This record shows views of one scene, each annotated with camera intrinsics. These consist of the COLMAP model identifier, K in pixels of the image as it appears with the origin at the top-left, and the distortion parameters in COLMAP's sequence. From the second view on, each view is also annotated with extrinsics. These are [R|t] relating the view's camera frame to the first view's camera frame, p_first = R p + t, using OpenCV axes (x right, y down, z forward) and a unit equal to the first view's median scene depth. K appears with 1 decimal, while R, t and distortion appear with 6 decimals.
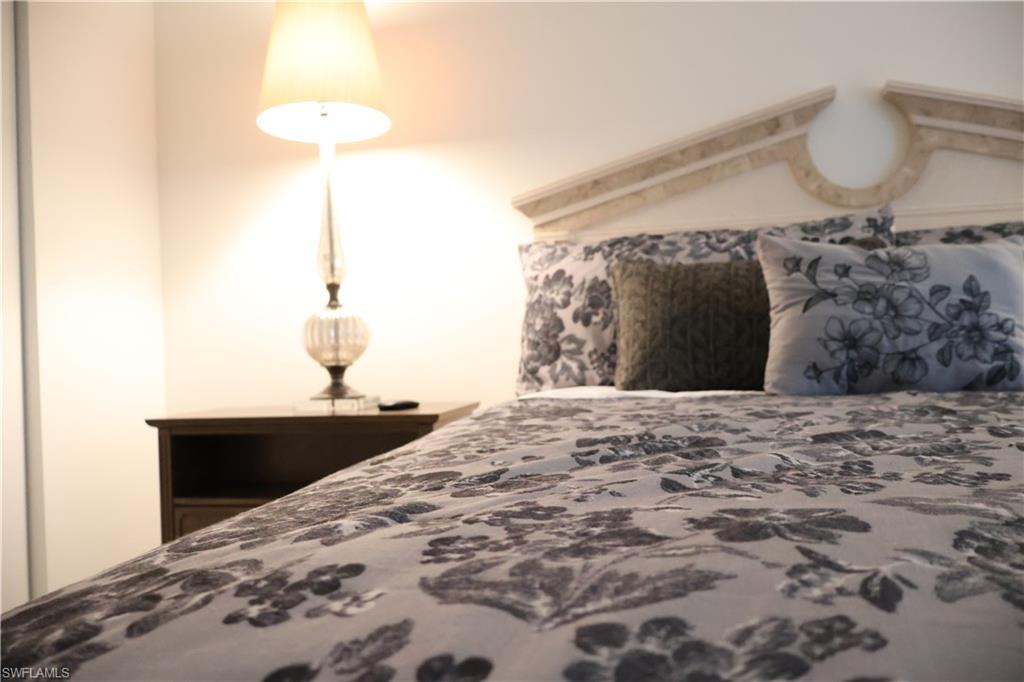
lens RADIAL K [[848.5, 0, 516.7], [0, 848.5, 343.9], [0, 0, 1]] dist [-0.014132, 0.011145]
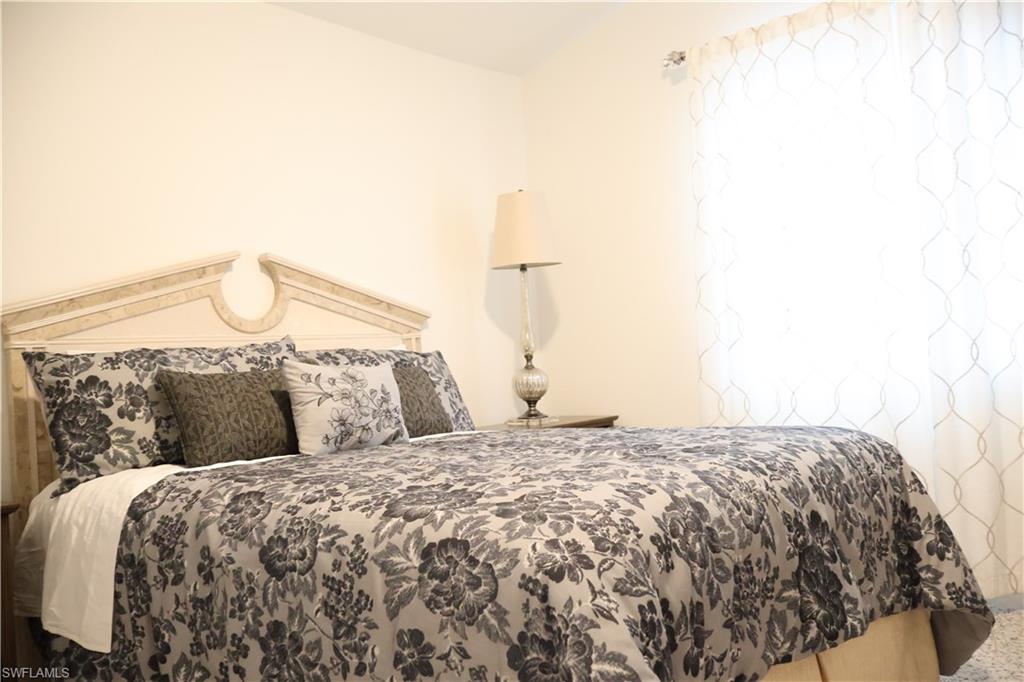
lens RADIAL K [[848.5, 0, 503.6], [0, 848.5, 344.9], [0, 0, 1]] dist [-0.014132, 0.011145]
pose [[0.485096, 0.022995, 0.874159, -0.983014], [0.045869, 0.997609, -0.051696, -0.054423], [-0.873257, 0.065174, 0.482881, -0.177782]]
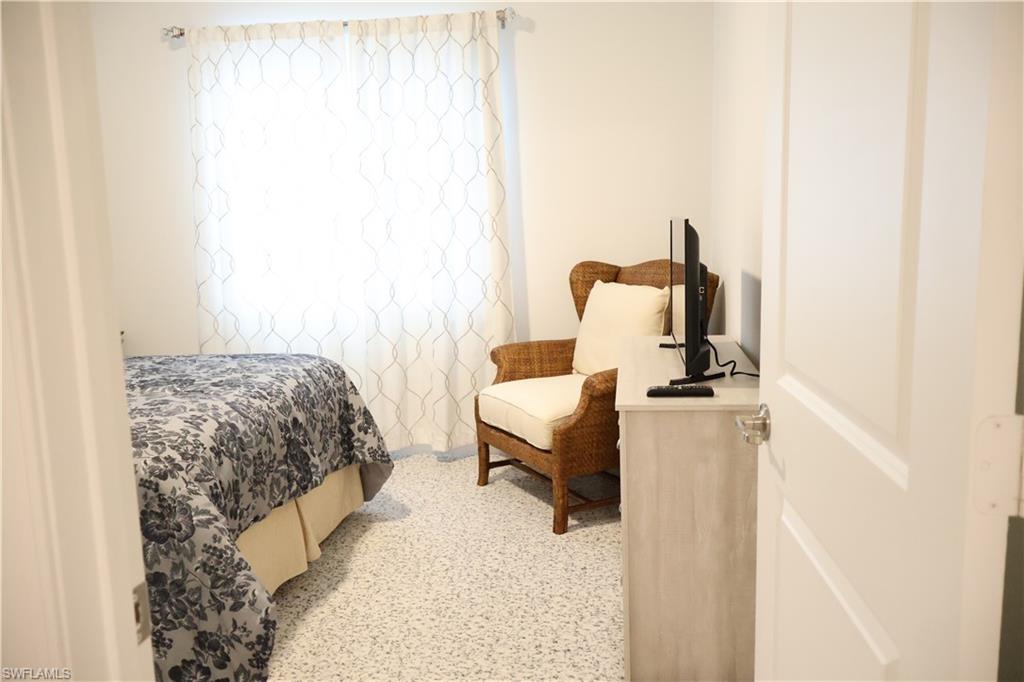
lens RADIAL K [[848.5, 0, 510.0], [0, 848.5, 345.3], [0, 0, 1]] dist [-0.014132, 0.011145]
pose [[-0.114622, -0.123115, 0.985751, -2.103121], [0.021661, 0.991745, 0.126382, -0.380367], [-0.993173, 0.035839, -0.111009, -0.296864]]
